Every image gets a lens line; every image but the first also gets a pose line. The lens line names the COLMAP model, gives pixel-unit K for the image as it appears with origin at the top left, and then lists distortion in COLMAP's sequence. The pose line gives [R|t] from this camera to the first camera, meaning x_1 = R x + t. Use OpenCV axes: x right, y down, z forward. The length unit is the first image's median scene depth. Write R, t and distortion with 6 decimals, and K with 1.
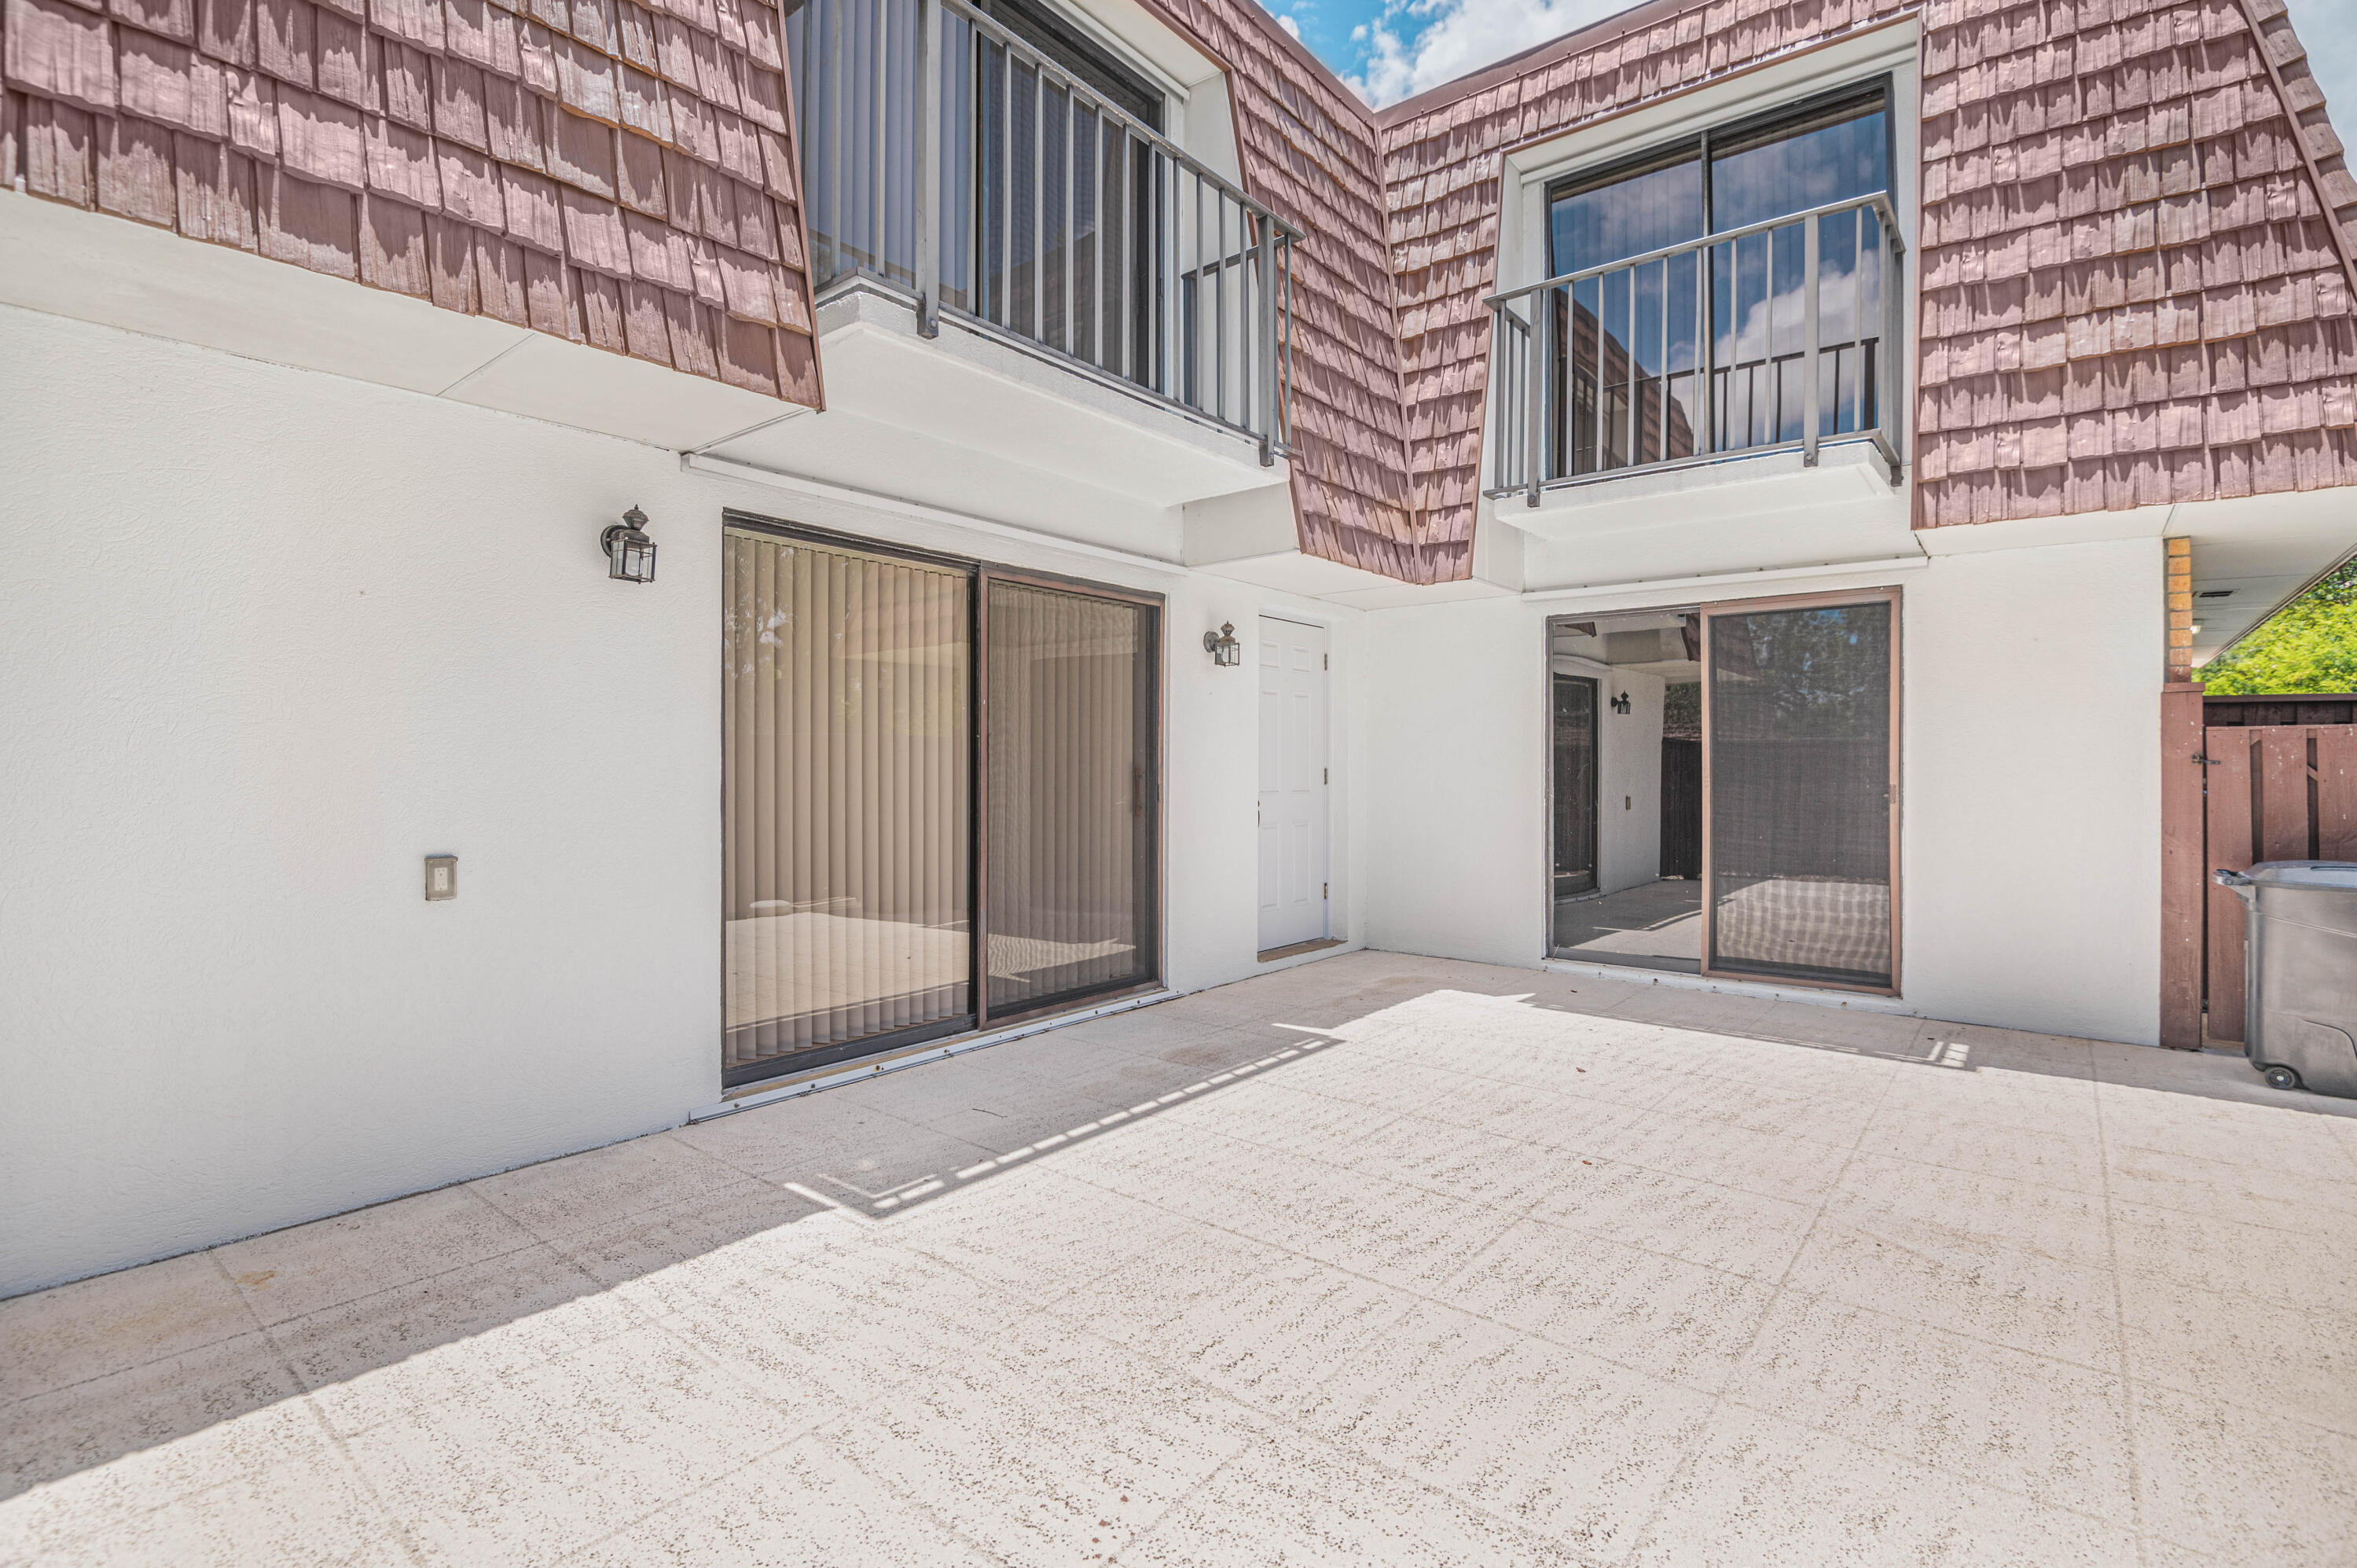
lens RADIAL K [[1106.1, 0, 1180.1], [0, 1106.1, 781.1], [0, 0, 1]] dist [-0.027053, -0.006167]
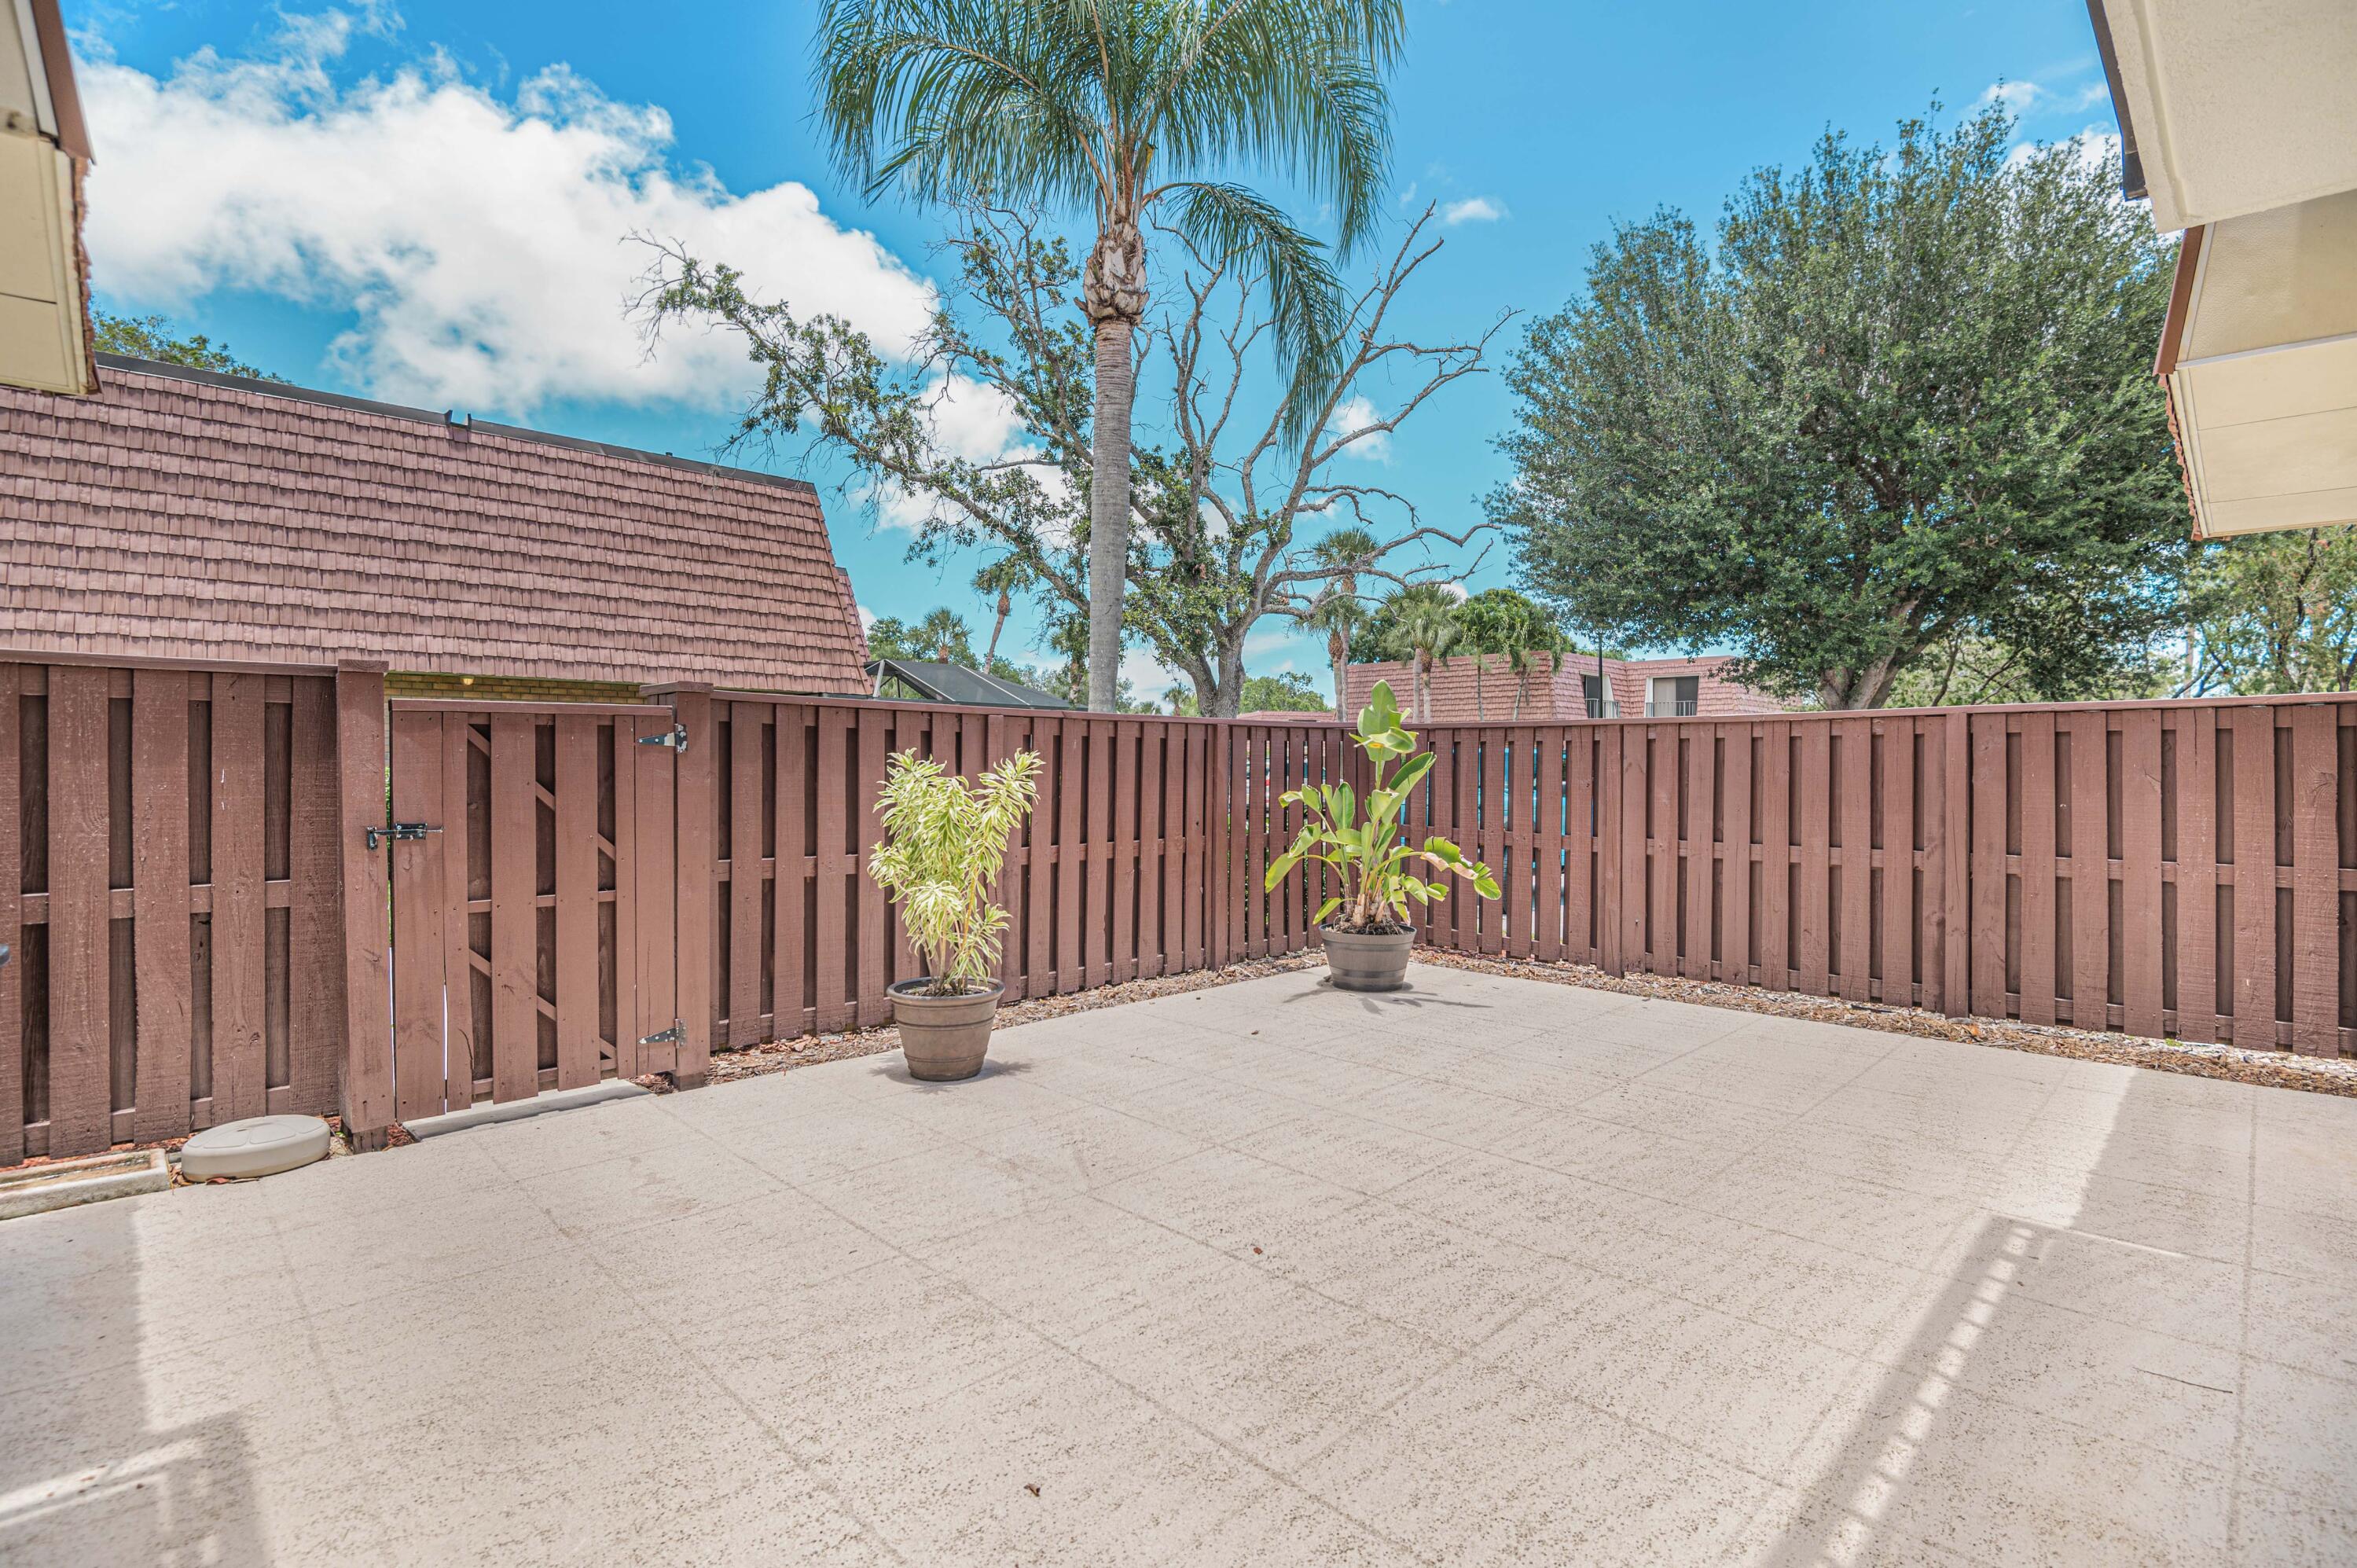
lens RADIAL K [[1106.1, 0, 1182.3], [0, 1106.1, 760.5], [0, 0, 1]] dist [-0.027053, -0.006167]
pose [[-0.994159, -0.003843, 0.107860, 0.365349], [-0.002886, 0.999955, 0.009027, -0.039881], [-0.107890, 0.008663, -0.994125, 1.988670]]
